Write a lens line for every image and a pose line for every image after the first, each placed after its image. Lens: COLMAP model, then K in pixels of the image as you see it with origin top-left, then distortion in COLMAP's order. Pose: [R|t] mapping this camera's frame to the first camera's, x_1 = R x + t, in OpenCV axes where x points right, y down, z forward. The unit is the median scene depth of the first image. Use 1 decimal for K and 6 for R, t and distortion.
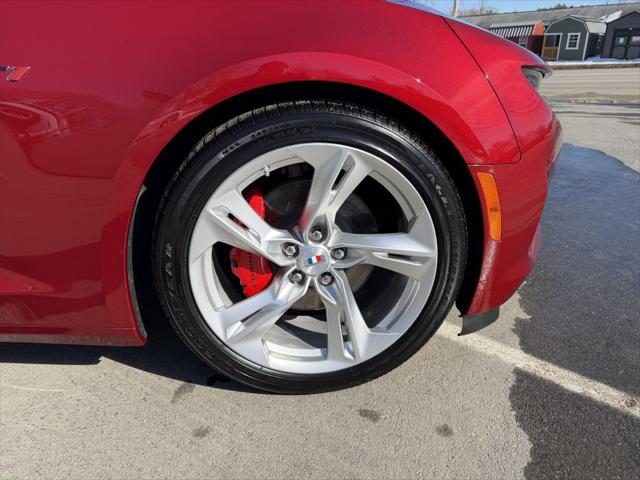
lens RADIAL K [[447.7, 0, 304.8], [0, 447.7, 238.4], [0, 0, 1]] dist [0.006953, -0.023206]
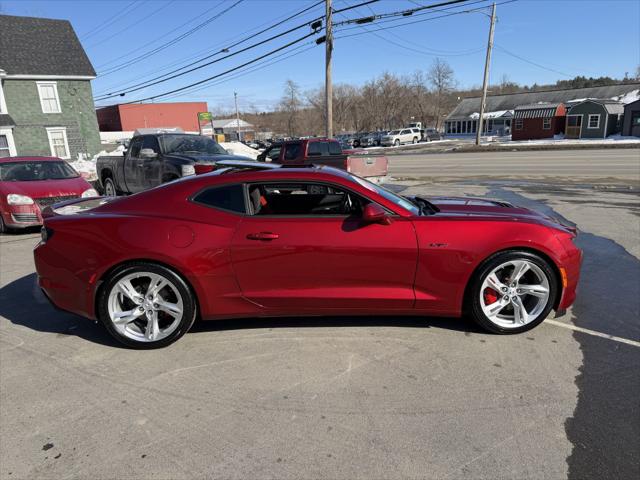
lens RADIAL K [[454.7, 0, 319.4], [0, 454.7, 243.4], [0, 0, 1]] dist [0.018522, -0.022399]
pose [[0.999731, -0.000354, -0.023176, -1.242042], [-0.002766, 0.990917, -0.134446, 0.134446], [0.023013, 0.134474, 0.990650, -2.304508]]
